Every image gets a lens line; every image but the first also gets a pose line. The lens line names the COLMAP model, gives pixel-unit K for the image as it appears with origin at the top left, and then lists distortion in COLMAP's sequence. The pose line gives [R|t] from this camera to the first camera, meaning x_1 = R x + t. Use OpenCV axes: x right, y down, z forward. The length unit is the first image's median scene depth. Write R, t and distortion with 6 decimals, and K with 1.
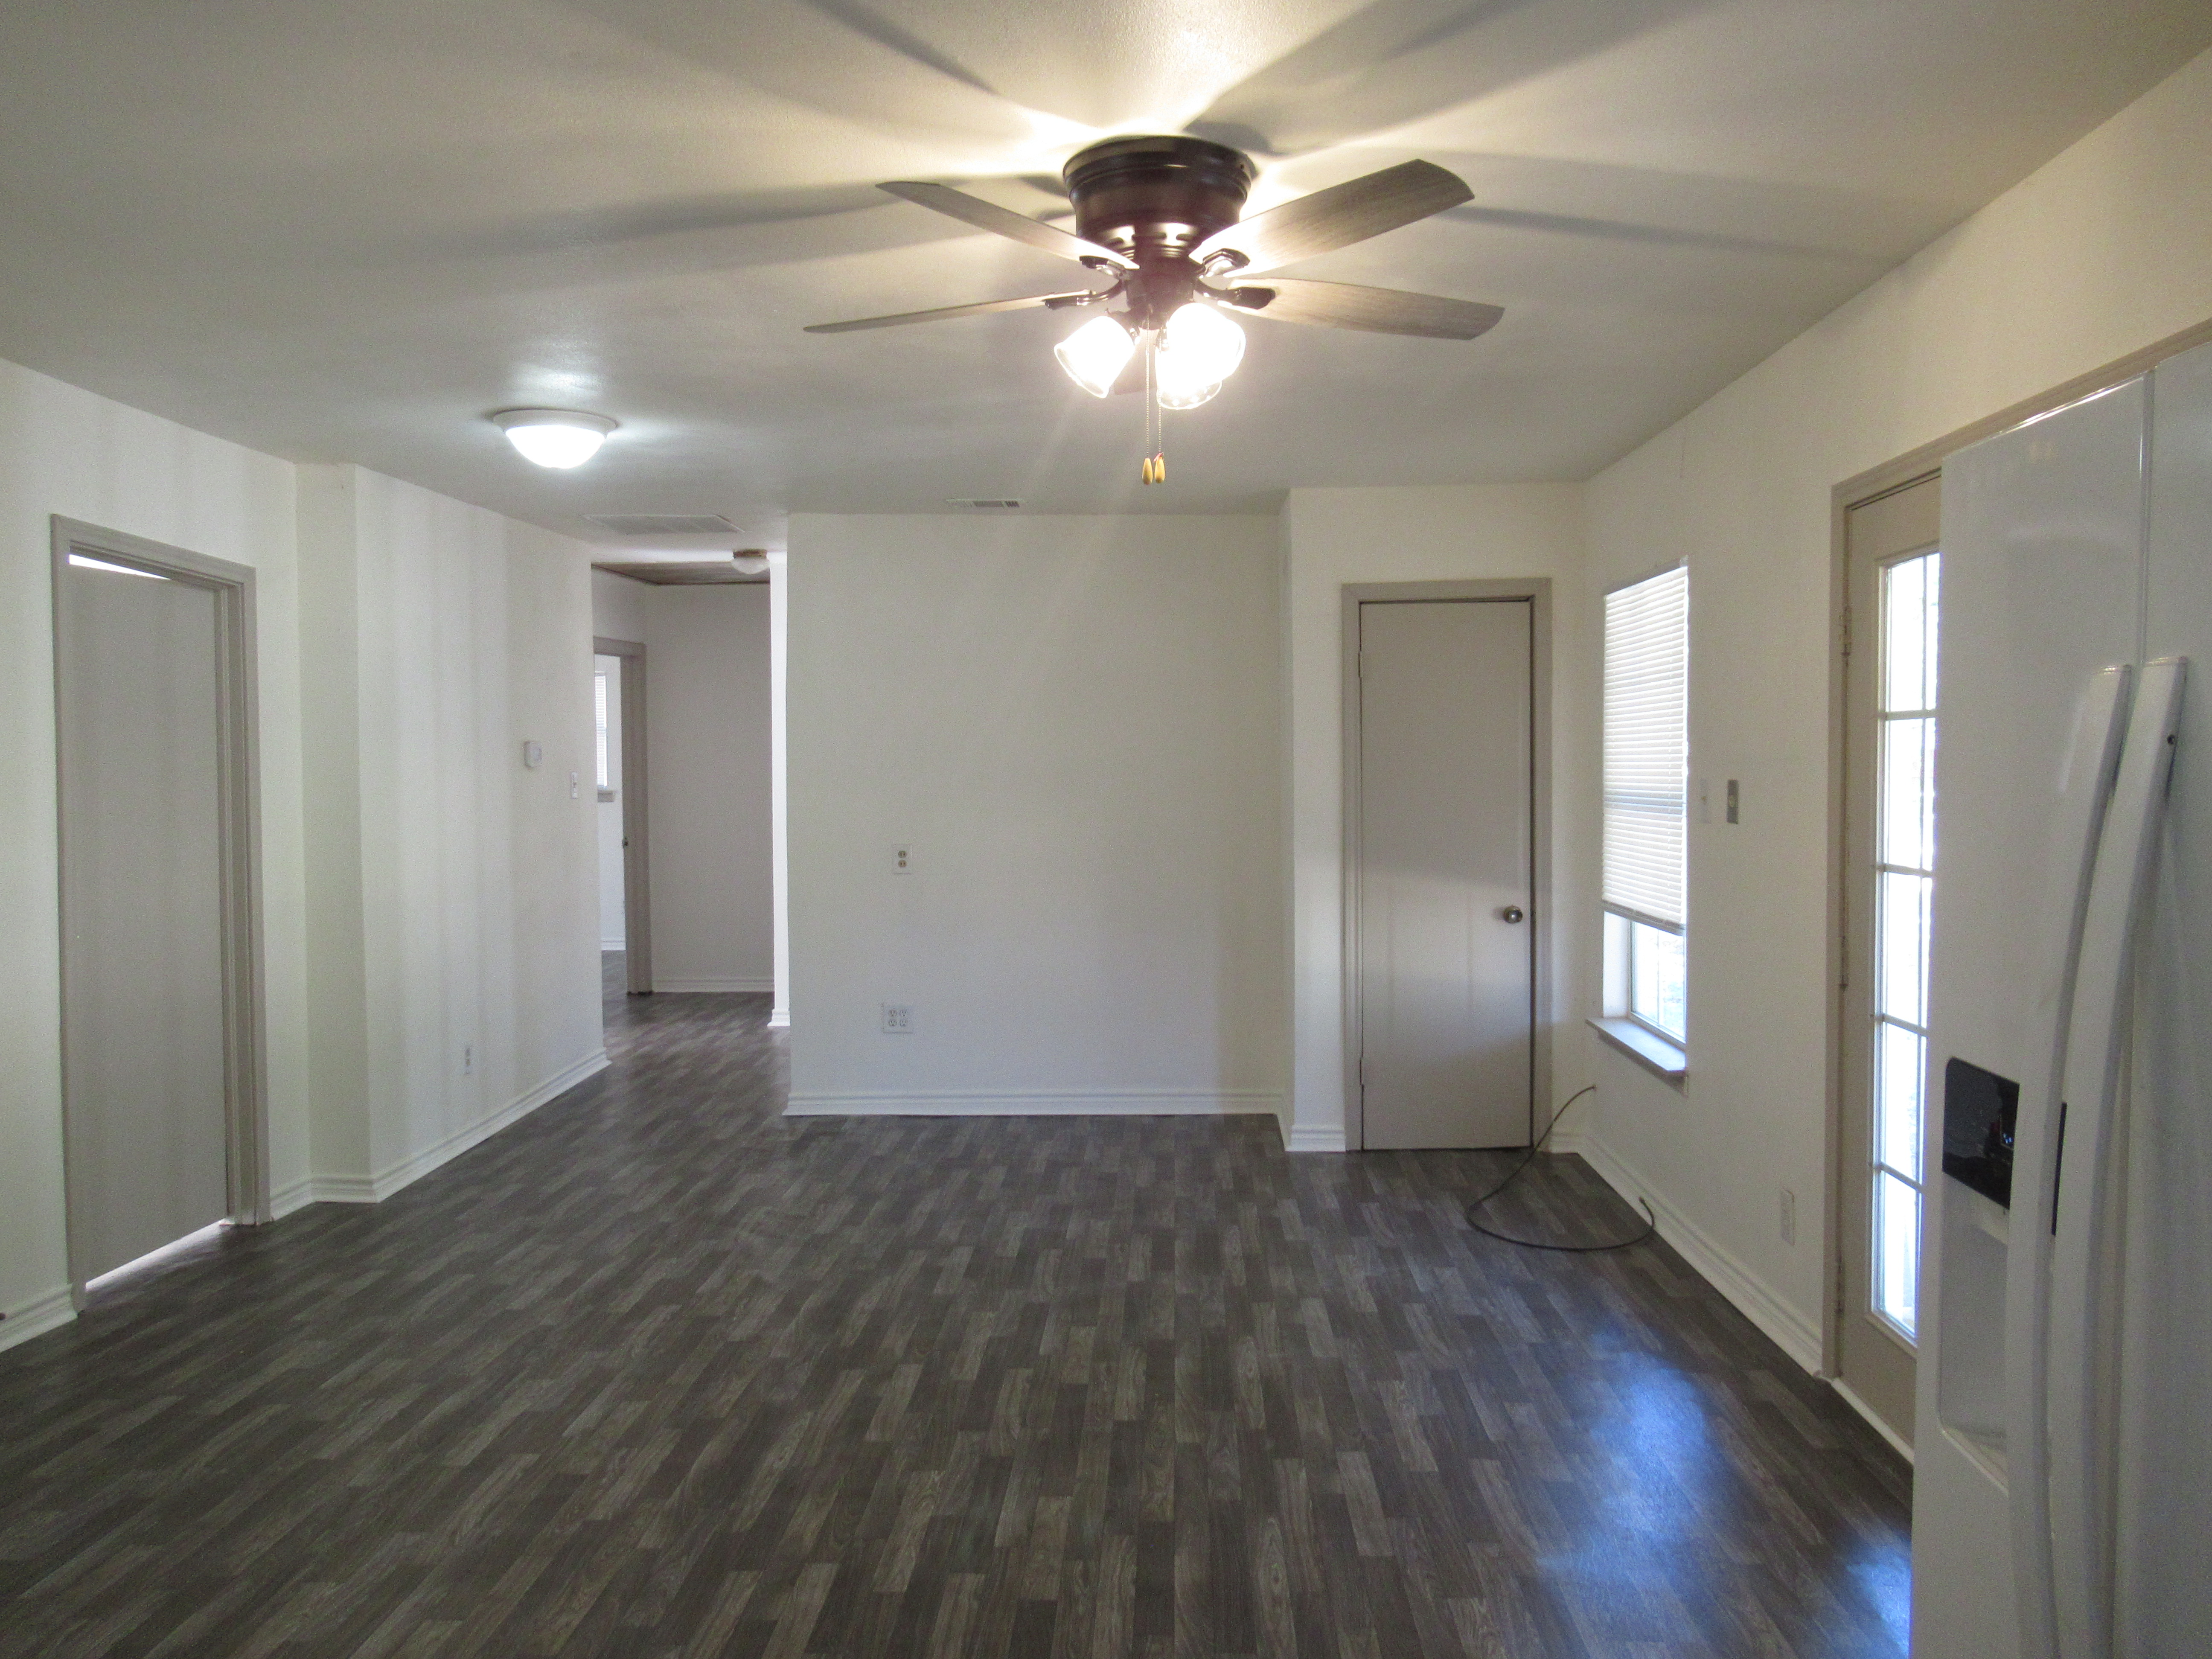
lens RADIAL K [[1631.9, 0, 1100.9], [0, 1631.9, 838.8], [0, 0, 1]] dist [-0.020293, 0.008331]
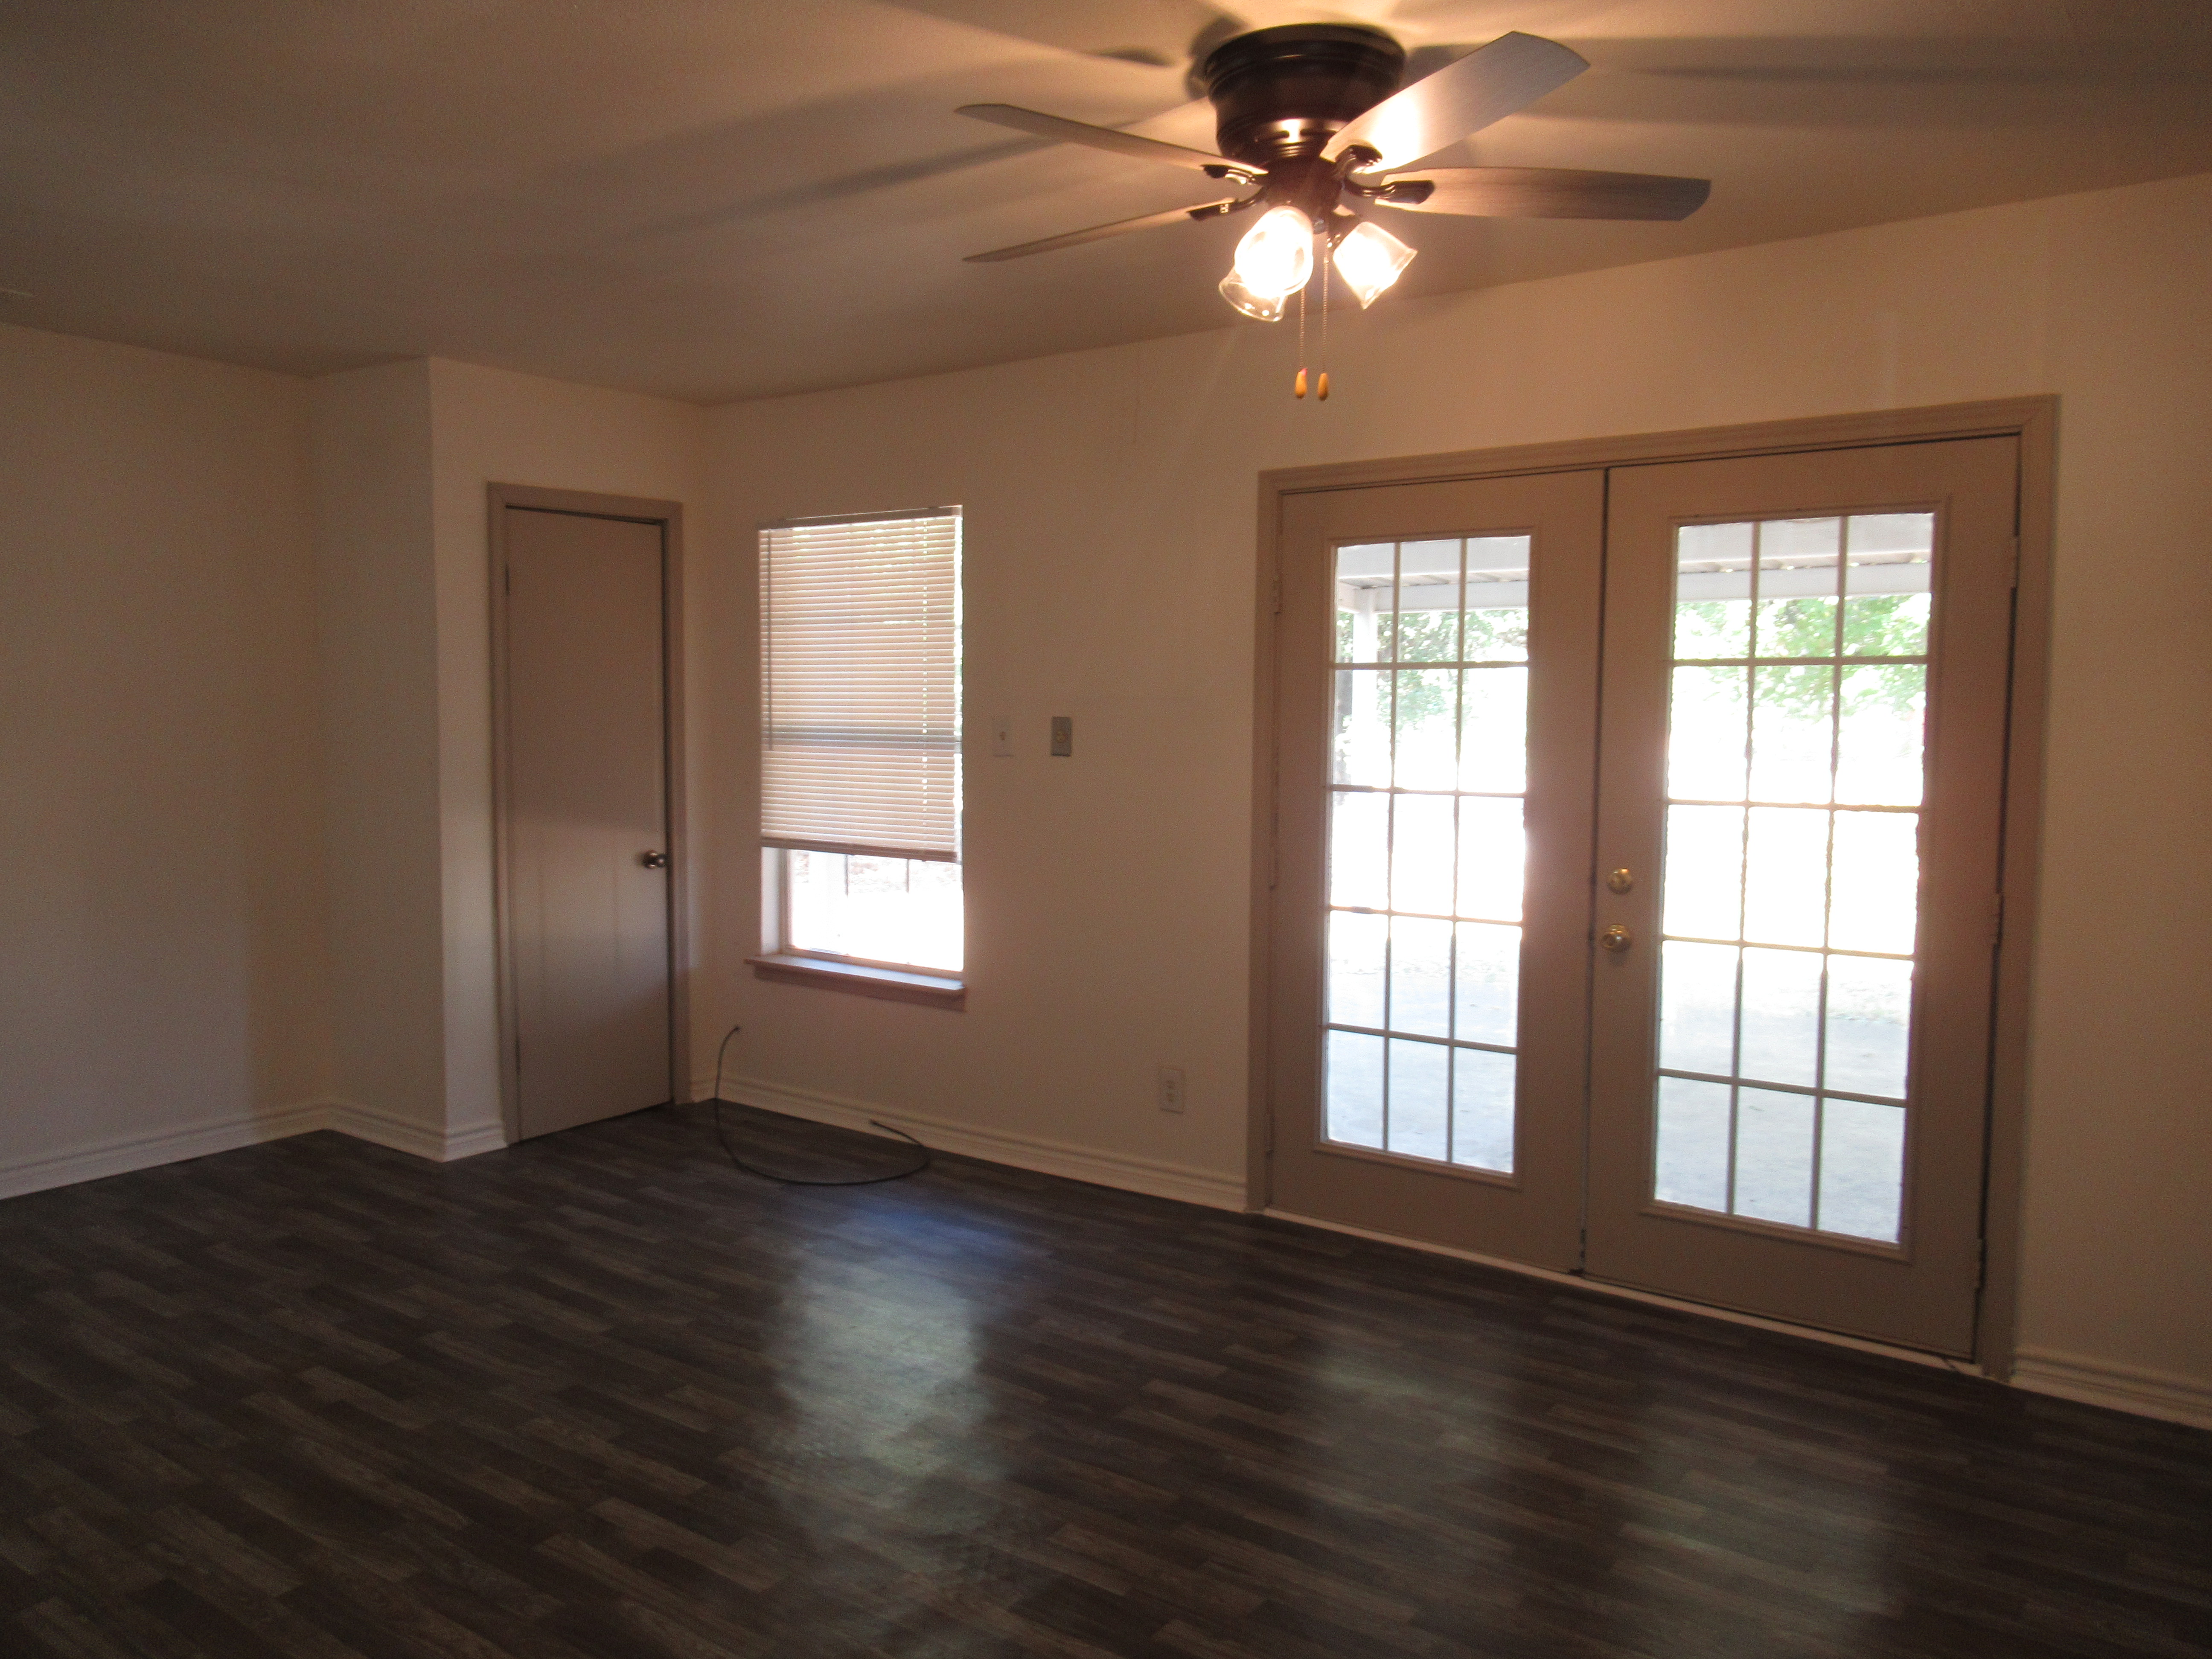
lens RADIAL K [[1631.9, 0, 1100.9], [0, 1631.9, 838.8], [0, 0, 1]] dist [-0.020293, 0.008331]
pose [[0.547495, -0.054655, 0.835022, -0.393348], [0.024119, 0.998481, 0.049540, -0.005785], [-0.836461, -0.006983, 0.547982, 0.273310]]
